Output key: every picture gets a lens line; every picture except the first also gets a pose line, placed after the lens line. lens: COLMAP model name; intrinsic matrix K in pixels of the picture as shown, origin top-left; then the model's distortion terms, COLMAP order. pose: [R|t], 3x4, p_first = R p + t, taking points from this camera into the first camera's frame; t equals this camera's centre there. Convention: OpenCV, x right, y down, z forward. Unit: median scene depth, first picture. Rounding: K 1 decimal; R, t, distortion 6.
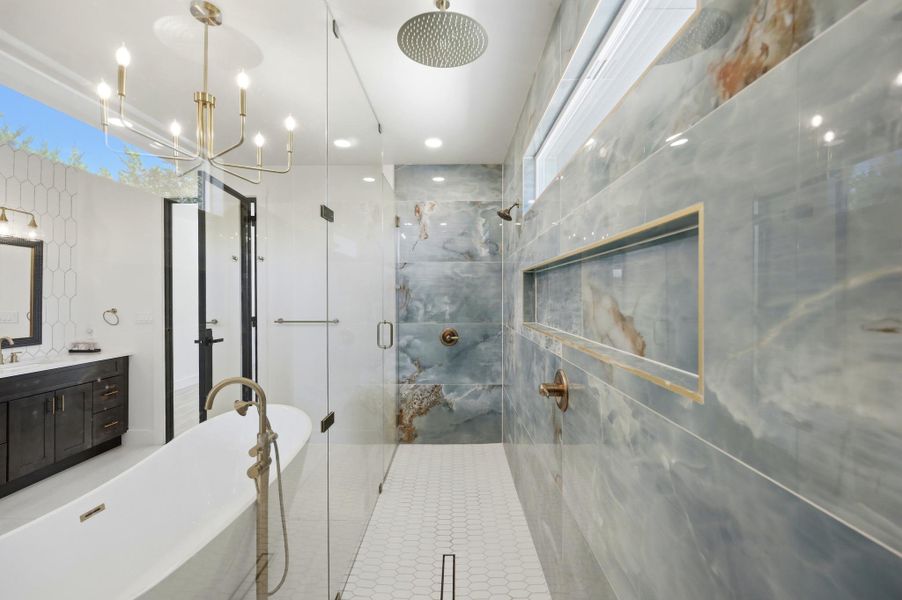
lens RADIAL K [[361.4, 0, 450.0], [0, 361.4, 296.1], [0, 0, 1]] dist [-0.003682, 0.000628]
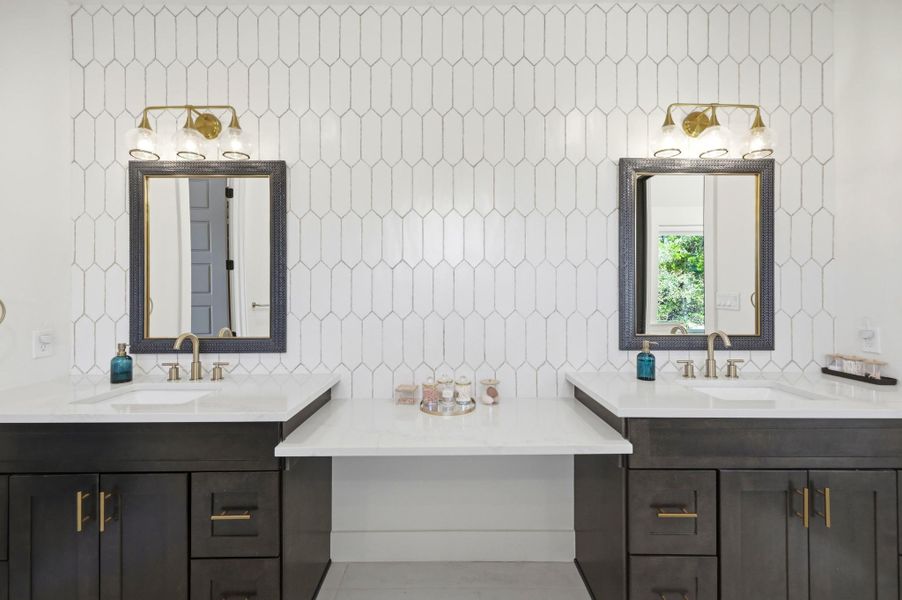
lens RADIAL K [[361.4, 0, 449.1], [0, 361.4, 295.4], [0, 0, 1]] dist [-0.003682, 0.000628]
pose [[0.008825, -0.007500, -0.999933, -0.553374], [0.004706, 0.999961, -0.007459, 0.049223], [0.999950, -0.004640, 0.008860, 0.470968]]
